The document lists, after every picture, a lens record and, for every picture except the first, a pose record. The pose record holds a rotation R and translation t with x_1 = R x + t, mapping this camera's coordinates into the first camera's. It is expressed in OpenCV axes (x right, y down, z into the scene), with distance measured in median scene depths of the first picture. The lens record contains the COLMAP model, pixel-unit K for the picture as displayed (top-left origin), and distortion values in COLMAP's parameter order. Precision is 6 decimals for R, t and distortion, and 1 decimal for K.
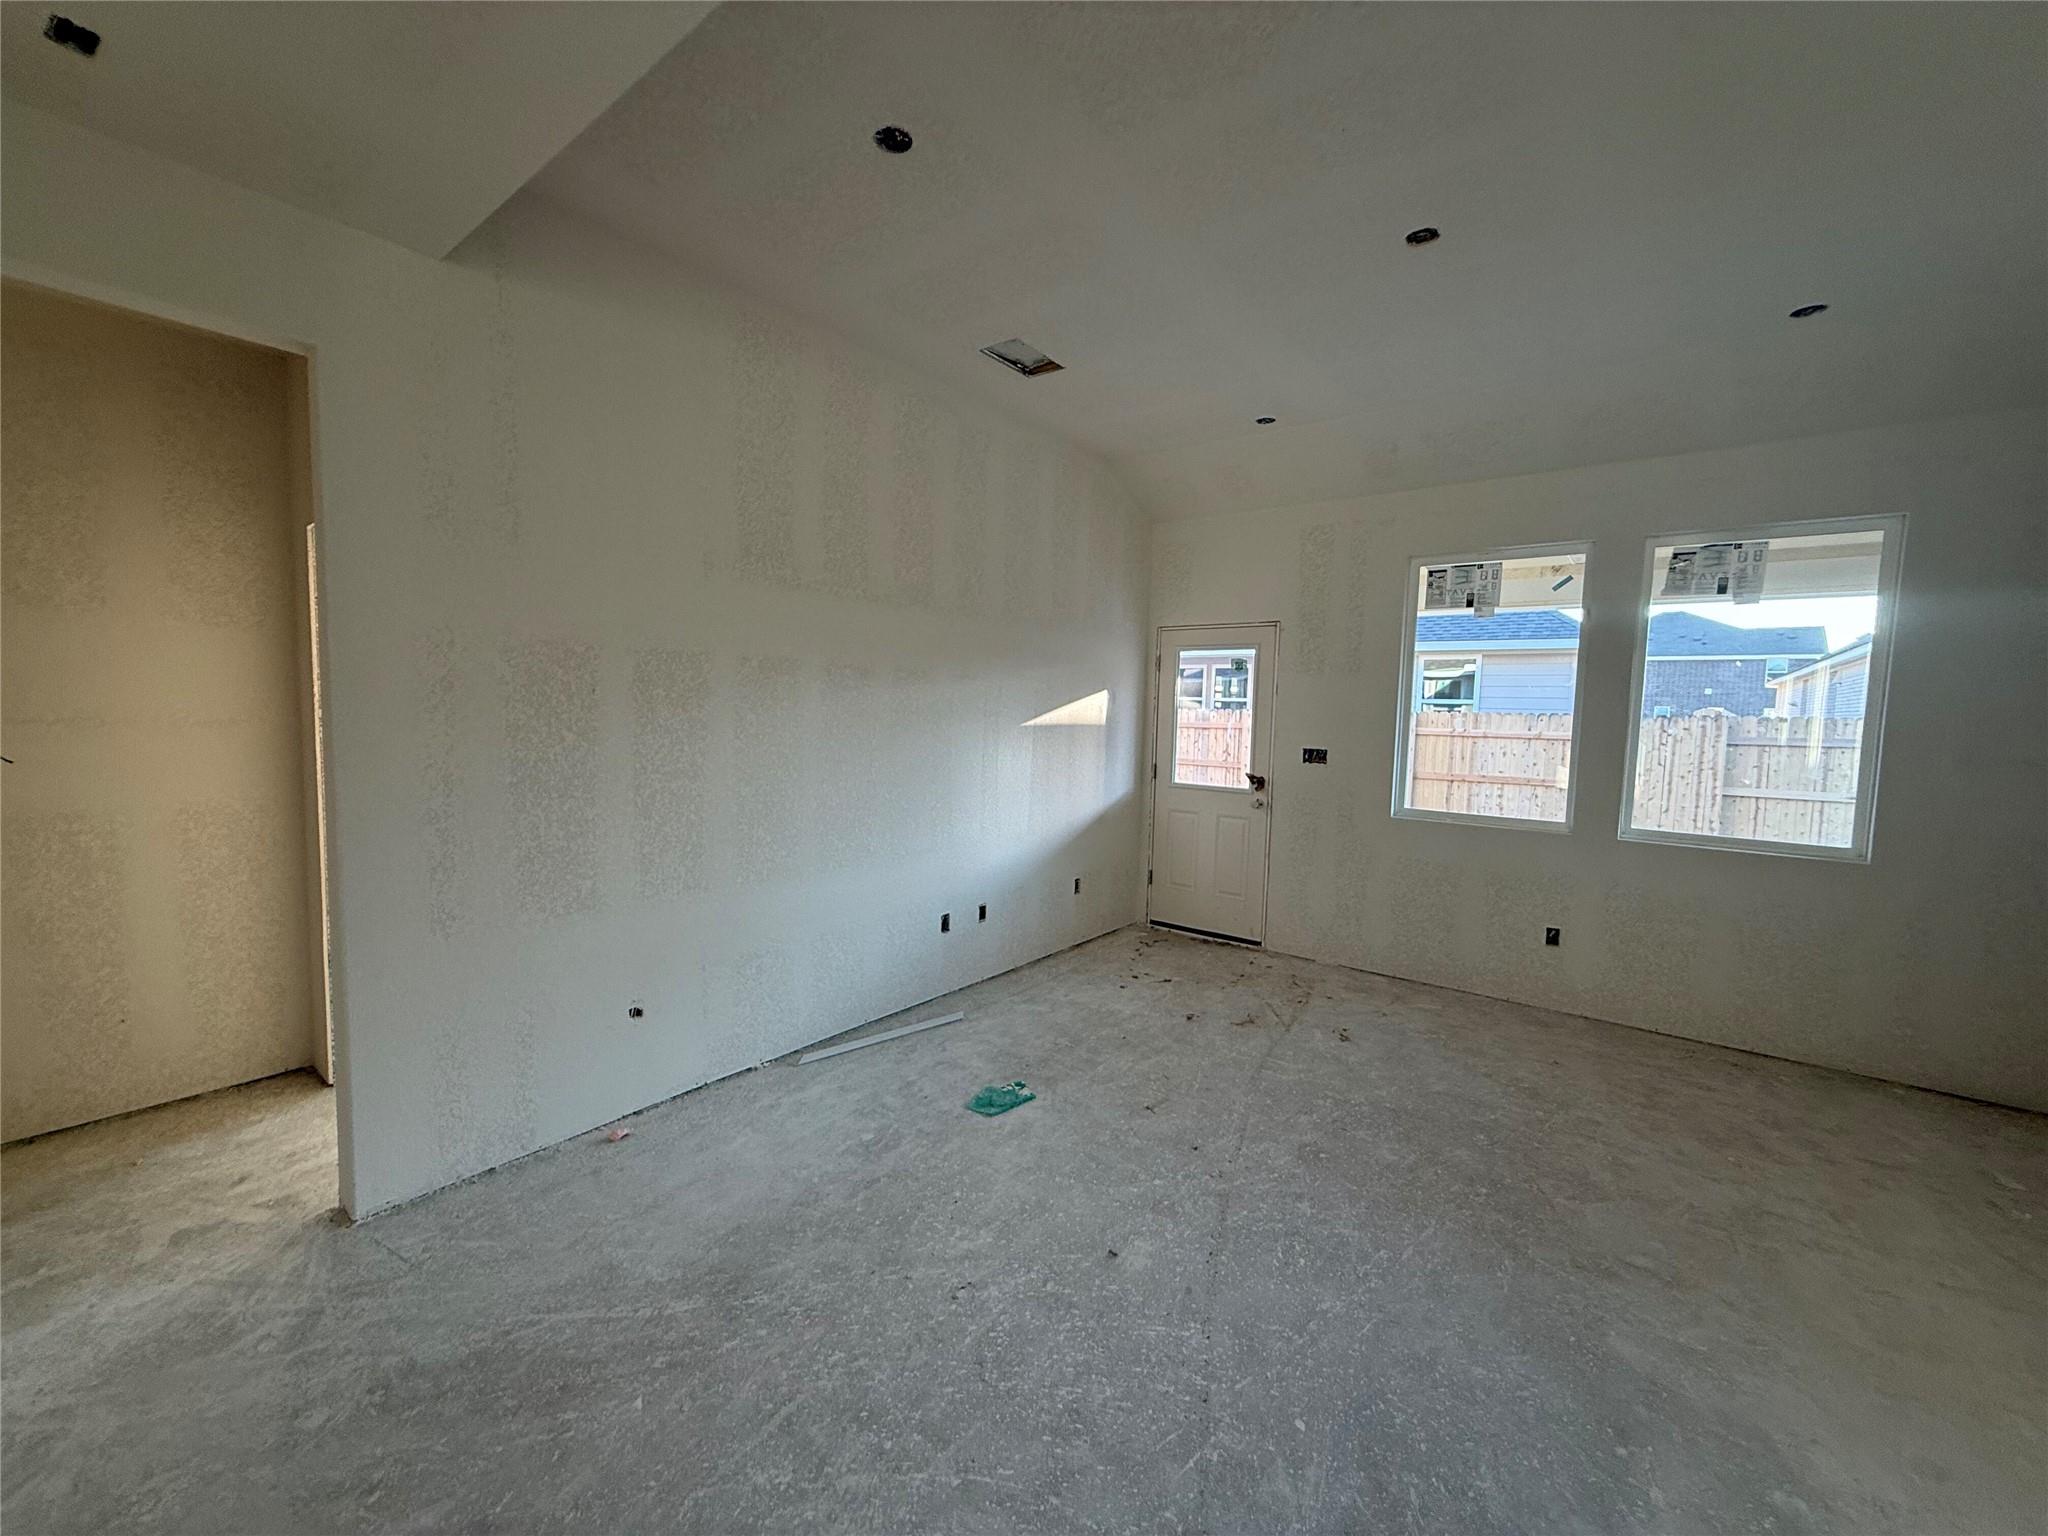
lens RADIAL K [[813.8, 0, 1016.8], [0, 813.8, 767.0], [0, 0, 1]] dist [0.000947, 0.000065]
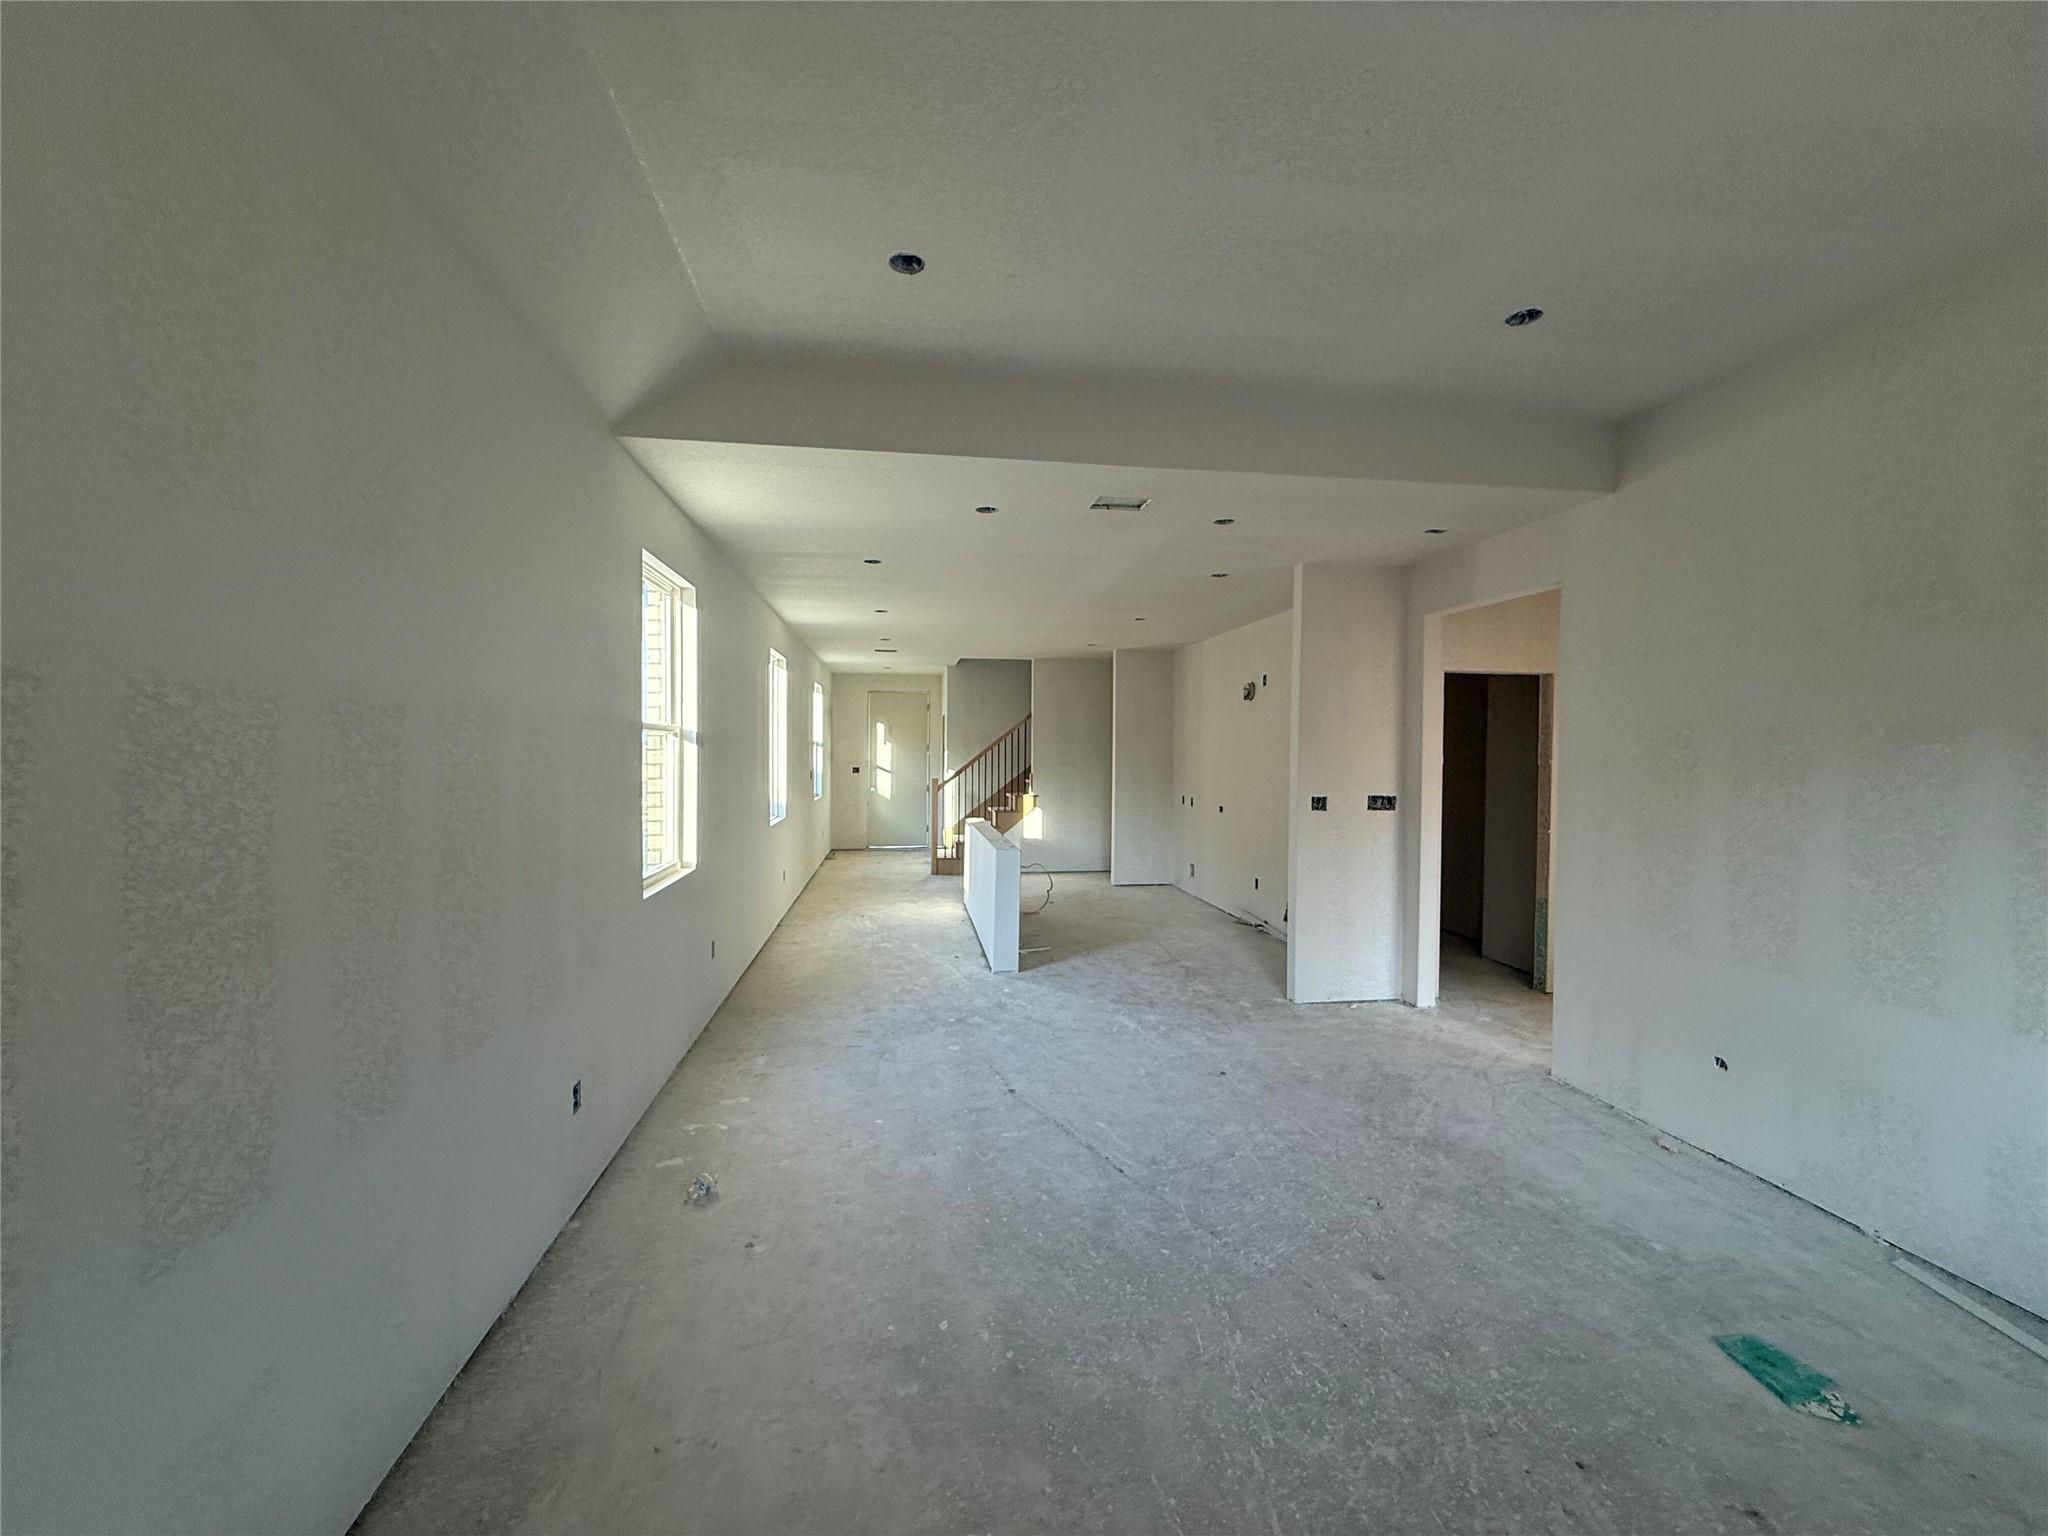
lens RADIAL K [[813.8, 0, 1016.8], [0, 813.8, 767.0], [0, 0, 1]] dist [0.000947, 0.000065]
pose [[-0.687207, -0.015989, -0.726286, 0.741901], [-0.081923, 0.995086, 0.055609, -0.055335], [0.721828, 0.097715, -0.685140, 0.795364]]
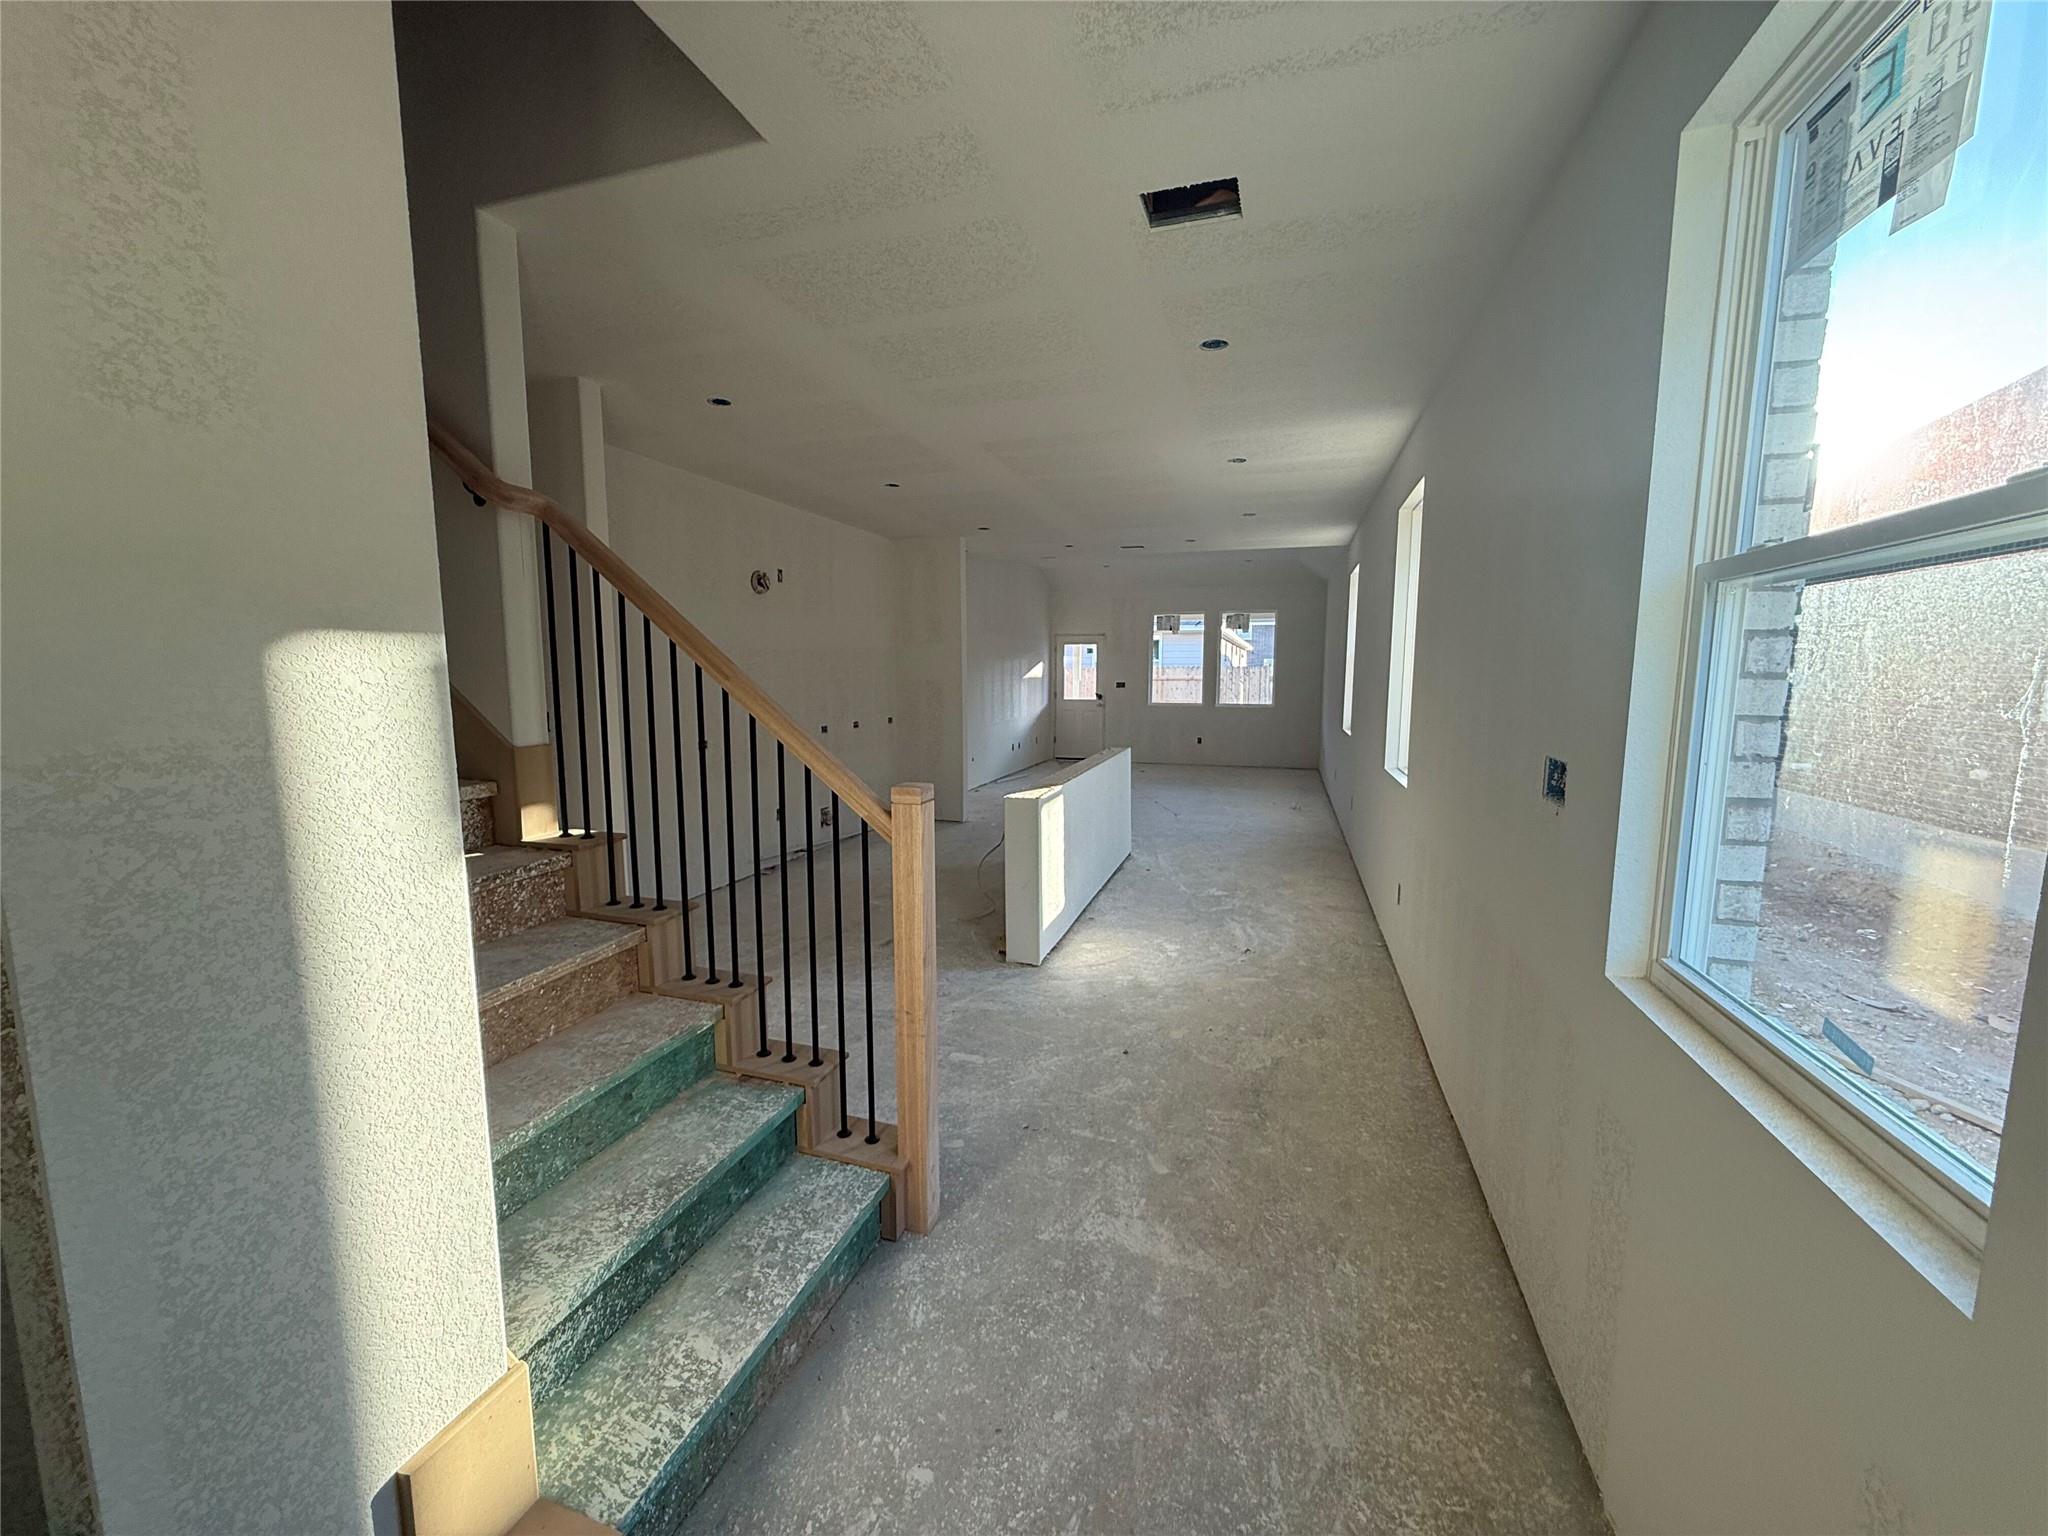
lens RADIAL K [[813.8, 0, 1016.8], [0, 813.8, 767.0], [0, 0, 1]] dist [0.000947, 0.000065]
pose [[0.935584, -0.064975, 0.347074, -1.150763], [0.048596, 0.997264, 0.055699, 0.114759], [-0.349744, -0.035245, 0.936182, -1.778524]]
